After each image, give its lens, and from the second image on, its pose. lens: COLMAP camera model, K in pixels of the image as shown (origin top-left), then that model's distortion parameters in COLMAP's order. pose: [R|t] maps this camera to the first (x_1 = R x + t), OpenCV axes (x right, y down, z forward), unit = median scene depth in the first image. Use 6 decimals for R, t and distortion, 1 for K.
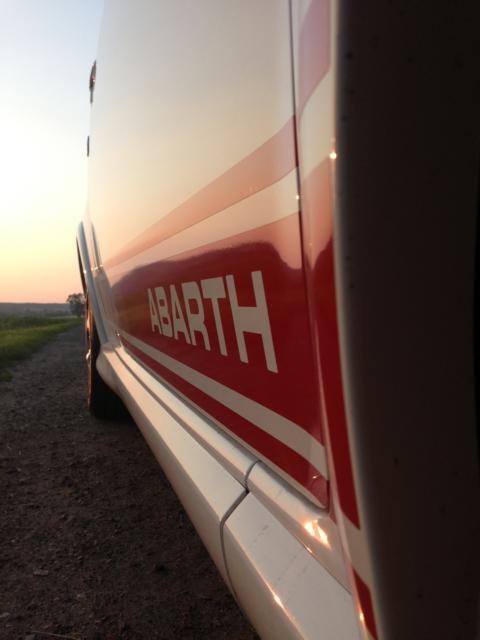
lens RADIAL K [[618.6, 0, 240.0], [0, 618.6, 320.0], [0, 0, 1]] dist [-0.008578, -0.006217]
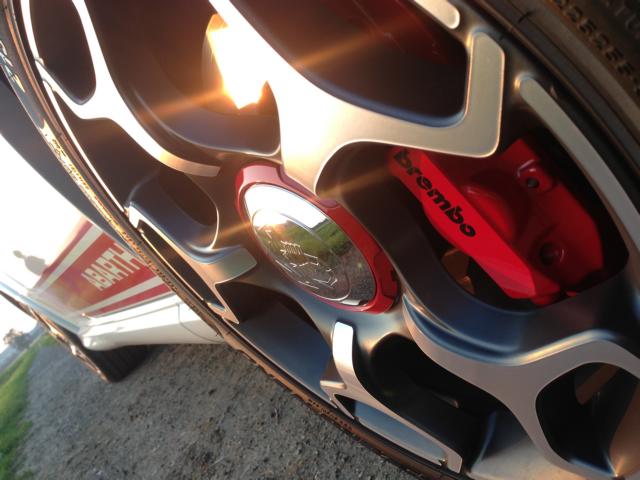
lens RADIAL K [[618.4, 0, 320.0], [0, 618.4, 240.0], [0, 0, 1]] dist [0.053597, -0.021528]
pose [[0.707906, -0.686163, 0.167479, 0.030128], [0.662932, 0.727298, 0.177646, 0.003496], [-0.243702, -0.014729, 0.969738, -0.261642]]
